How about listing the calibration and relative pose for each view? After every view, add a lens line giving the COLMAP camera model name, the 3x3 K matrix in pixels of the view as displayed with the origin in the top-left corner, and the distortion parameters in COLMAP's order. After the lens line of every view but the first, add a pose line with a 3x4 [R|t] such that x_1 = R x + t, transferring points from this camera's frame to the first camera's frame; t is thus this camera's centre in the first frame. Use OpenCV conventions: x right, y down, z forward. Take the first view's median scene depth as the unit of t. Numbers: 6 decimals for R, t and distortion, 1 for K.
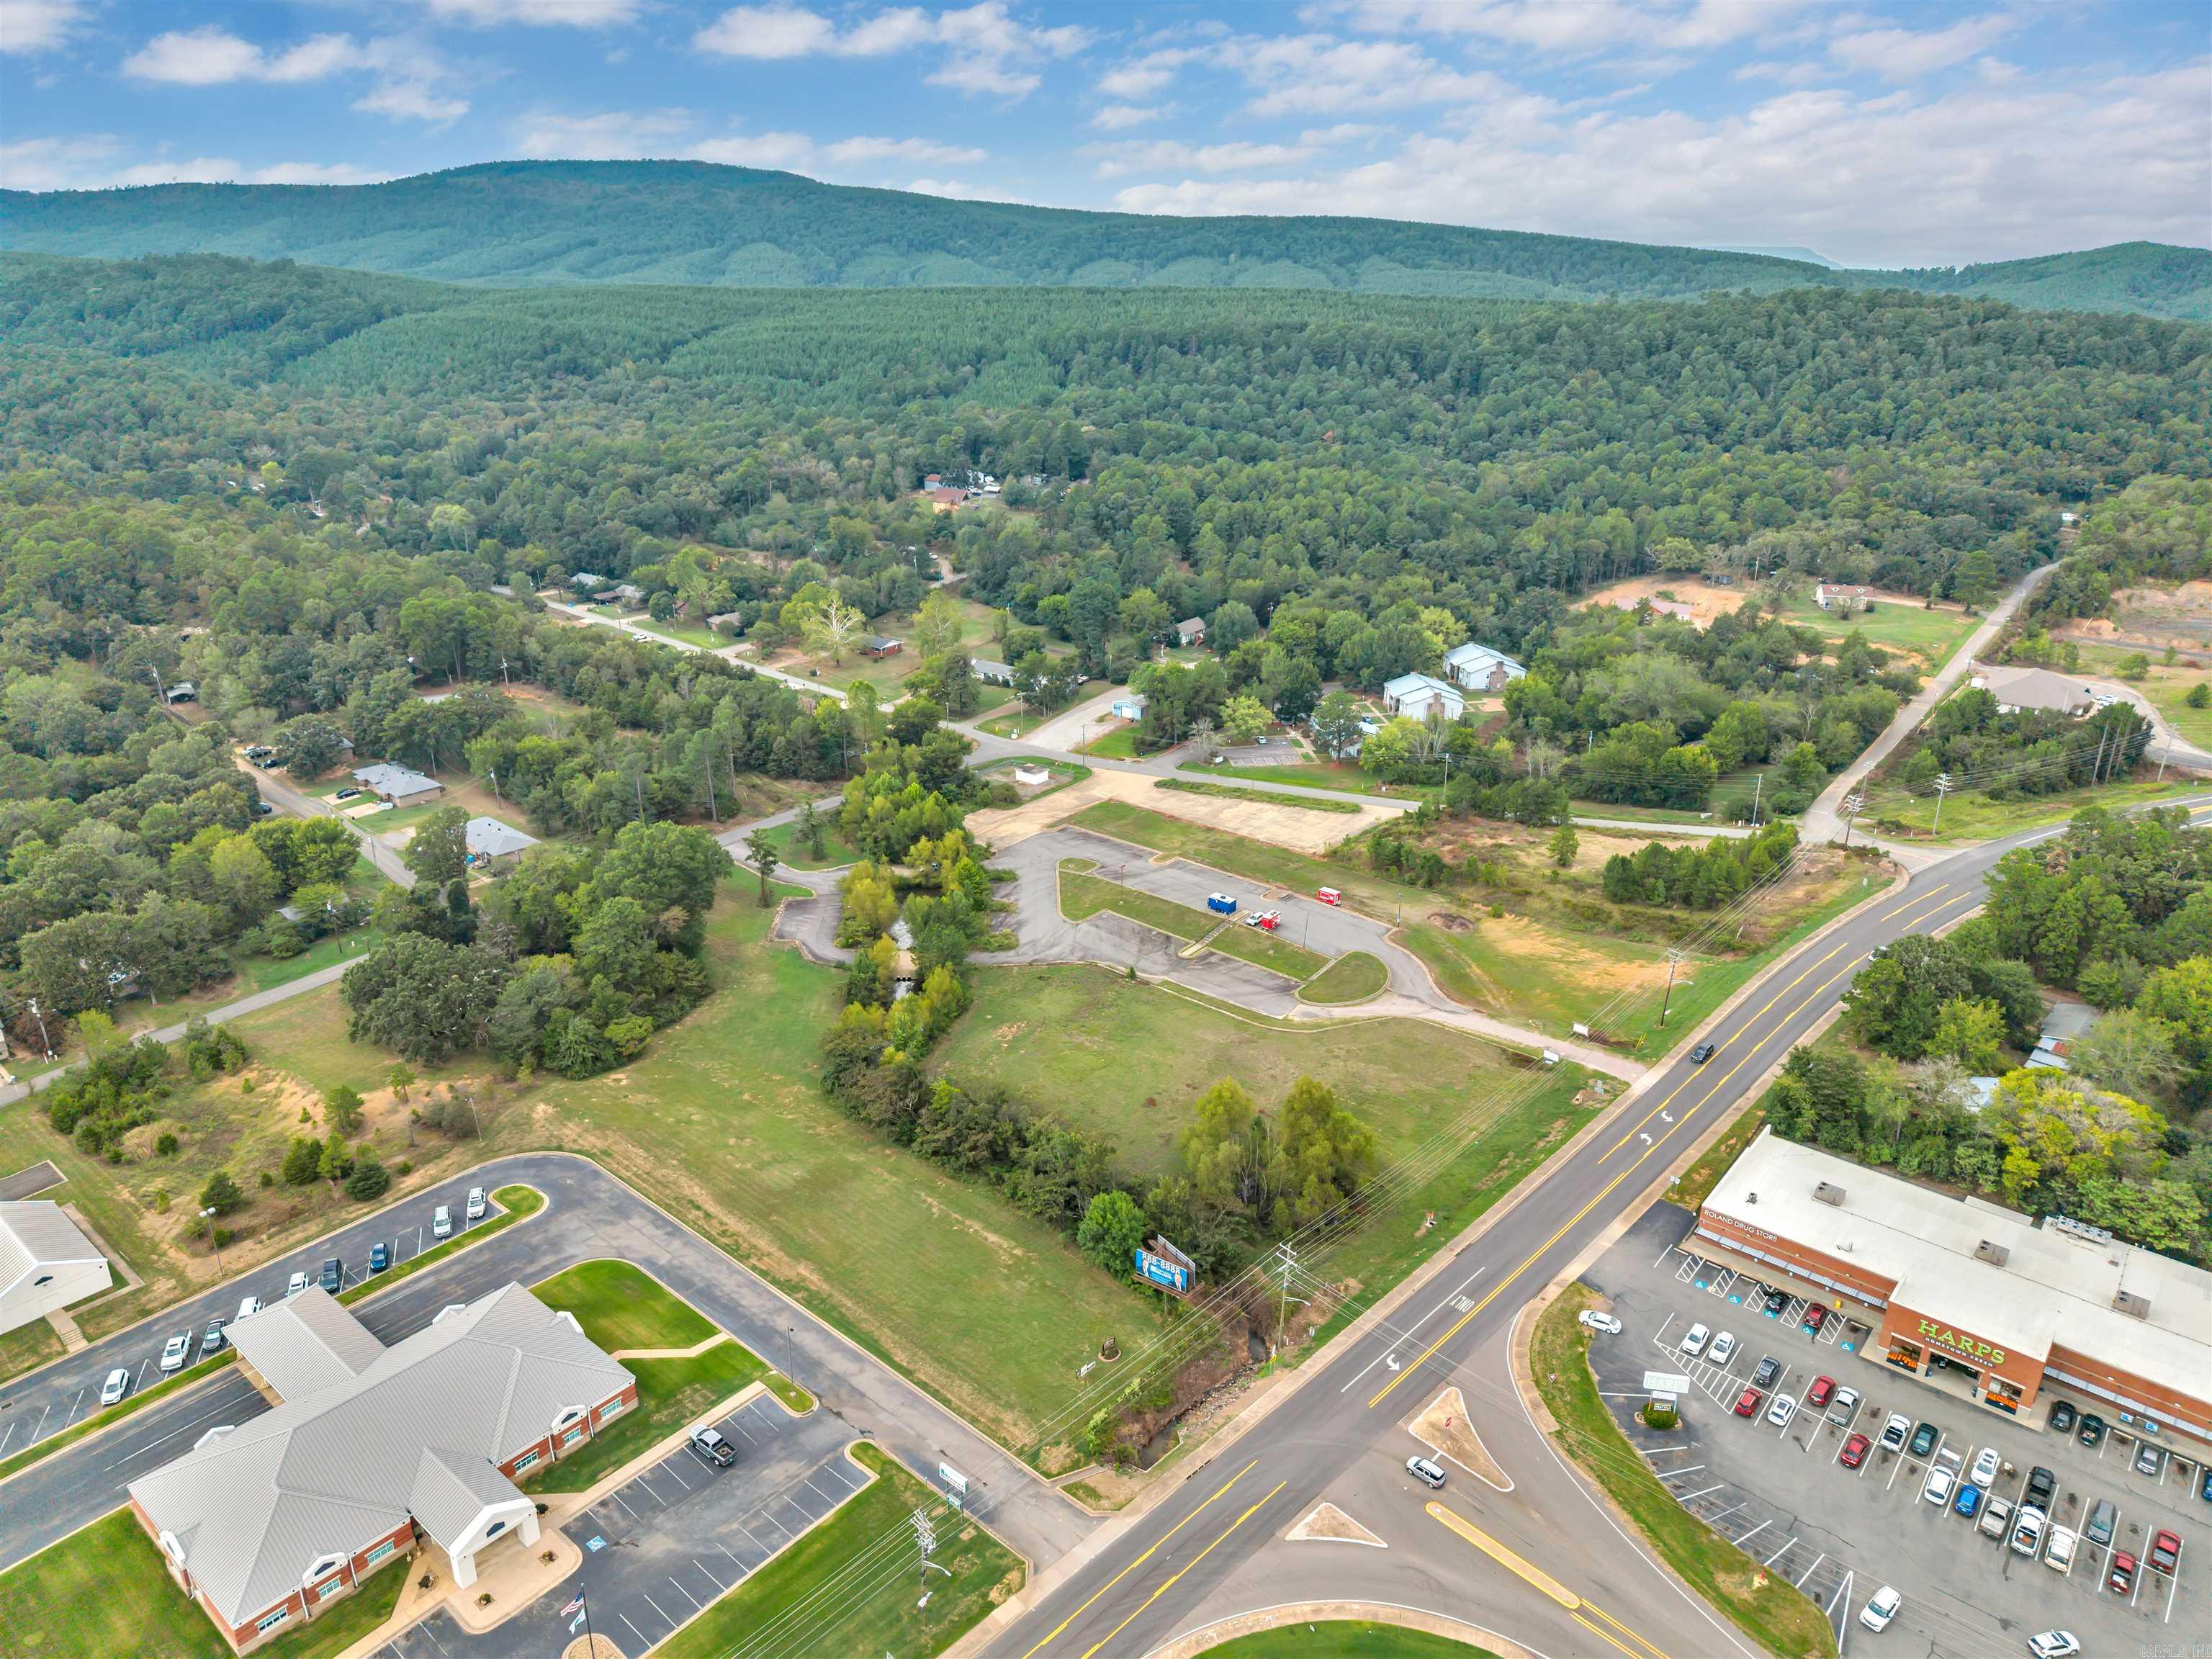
lens RADIAL K [[1482.3, 0, 1114.3], [0, 1482.3, 825.8], [0, 0, 1]] dist [0.015767, -0.008538]
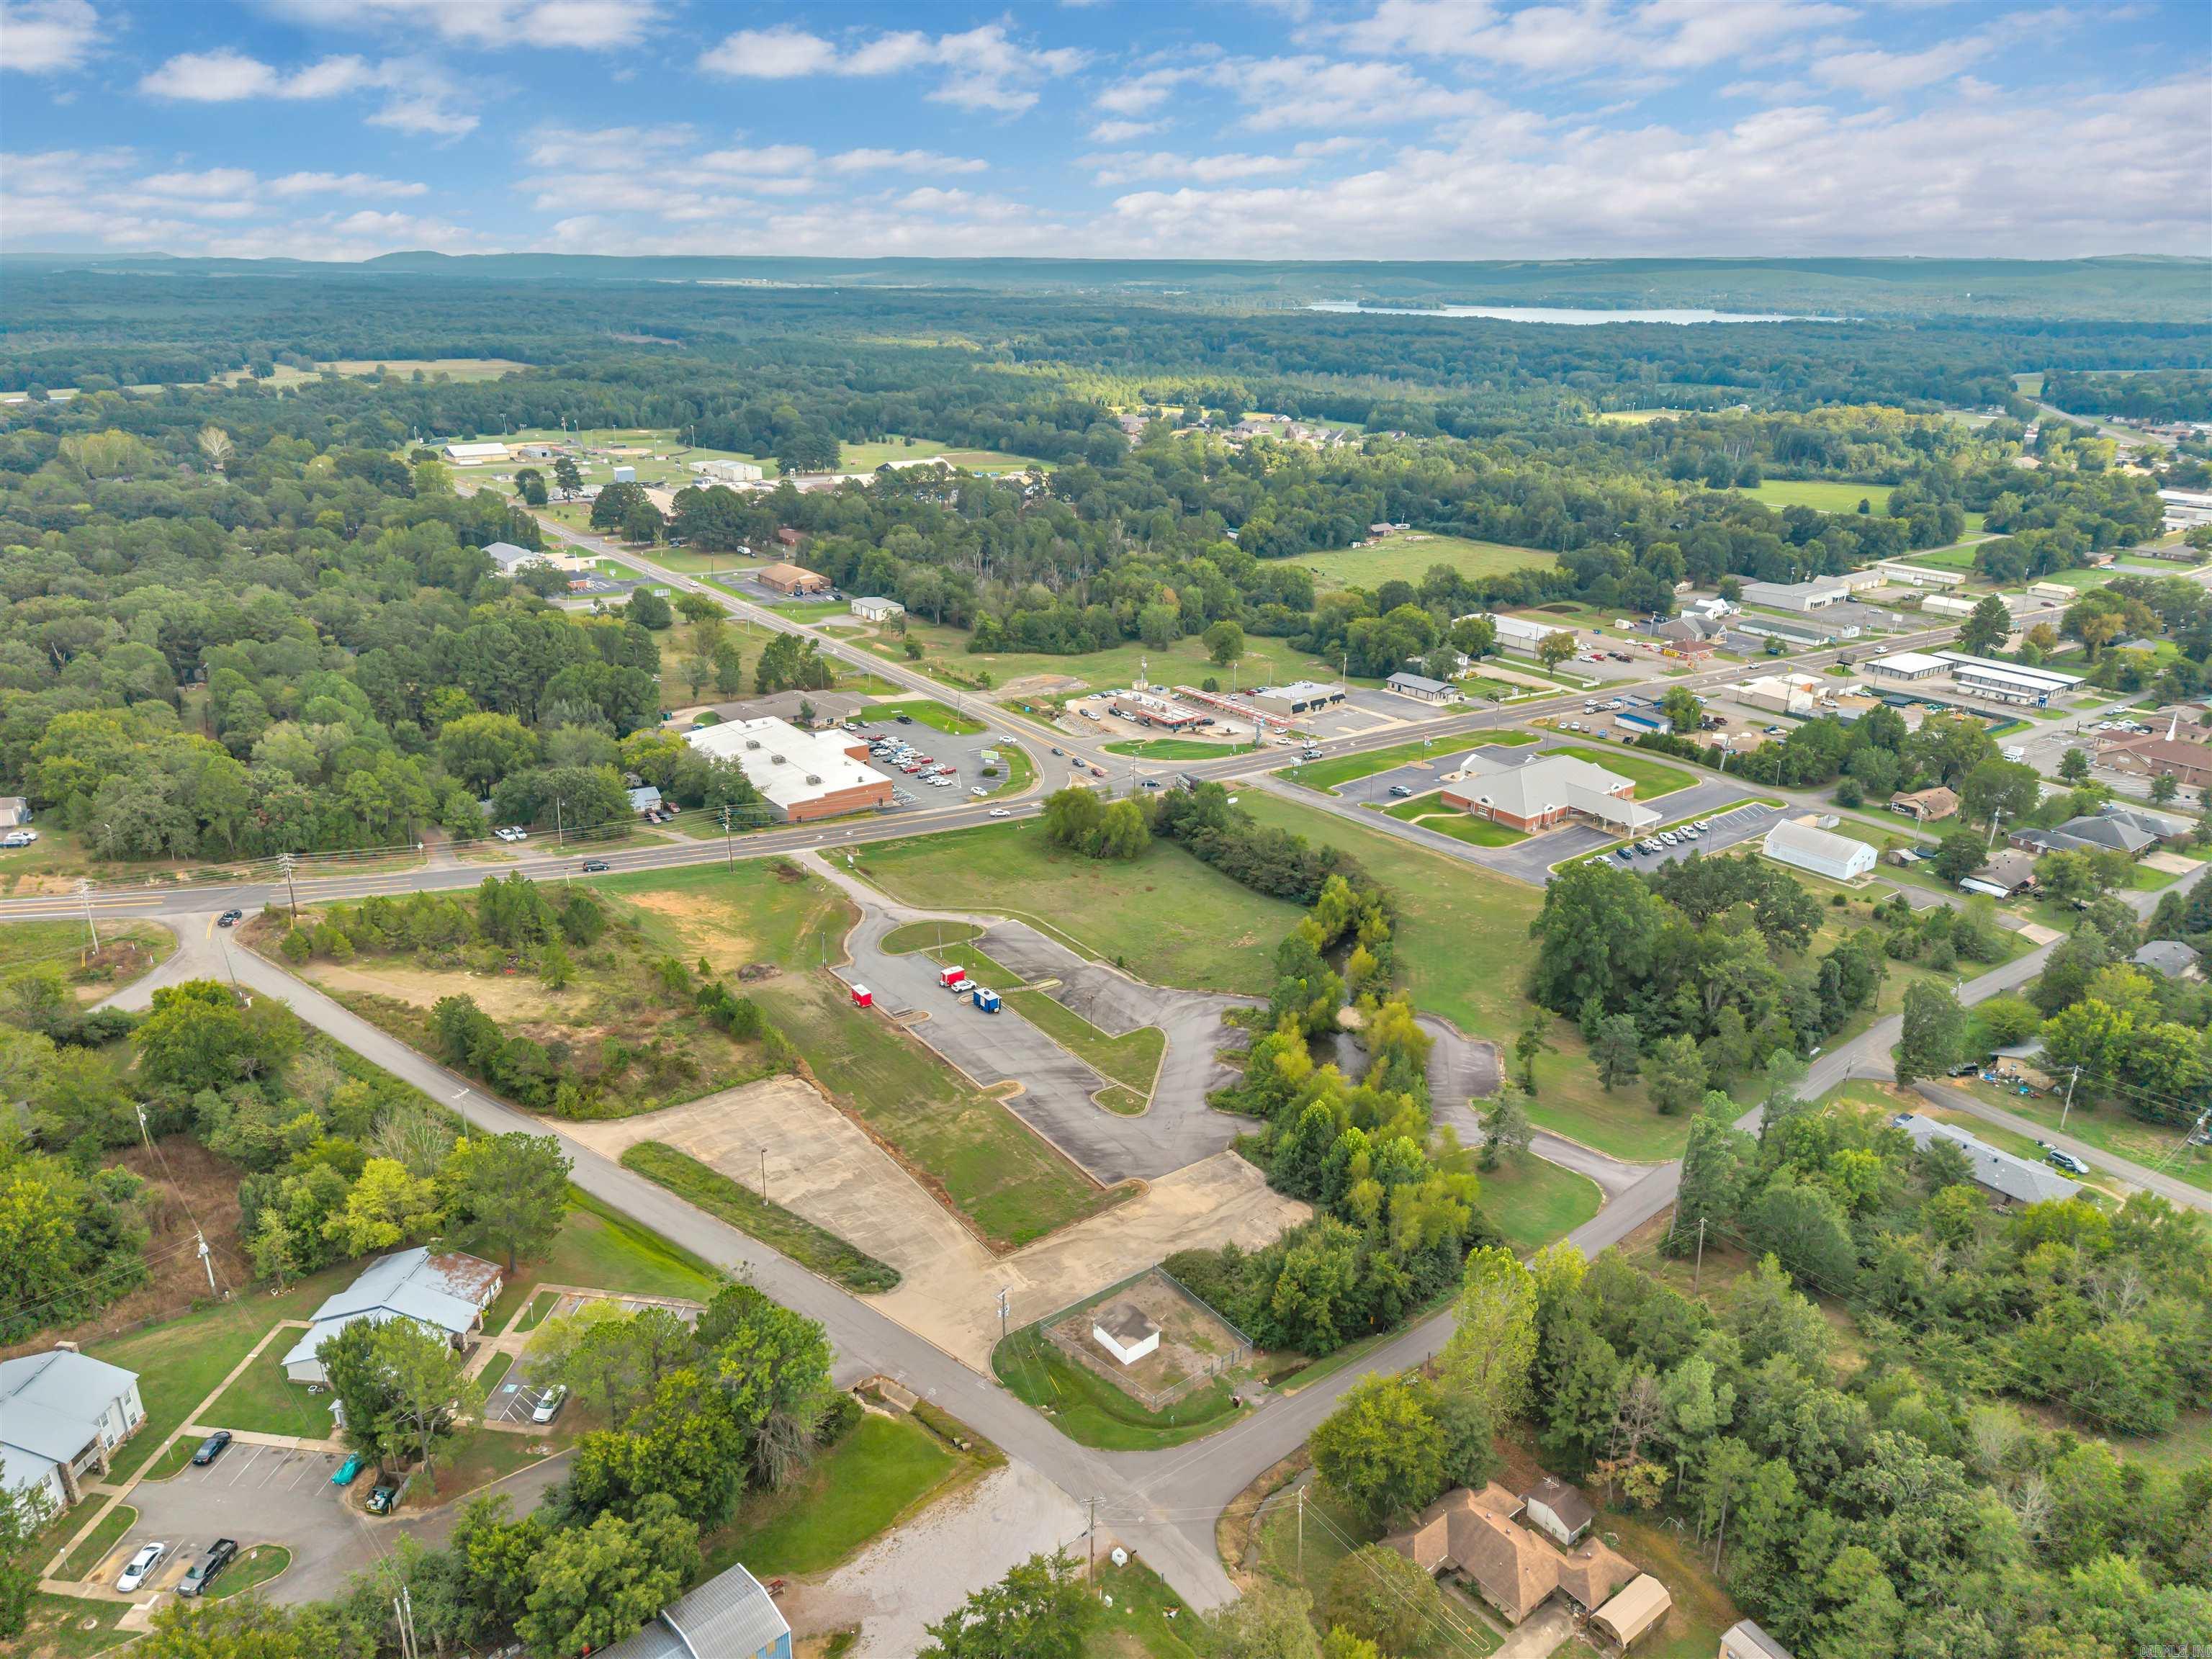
lens RADIAL K [[1463.1, 0, 1113.0], [0, 1463.1, 835.5], [0, 0, 1]] dist [0.114579, -0.231412]
pose [[-0.974389, -0.100599, 0.201111, -0.219409], [0.060415, 0.744351, 0.665050, -0.788197], [-0.216601, 0.660168, -0.719210, 2.032741]]
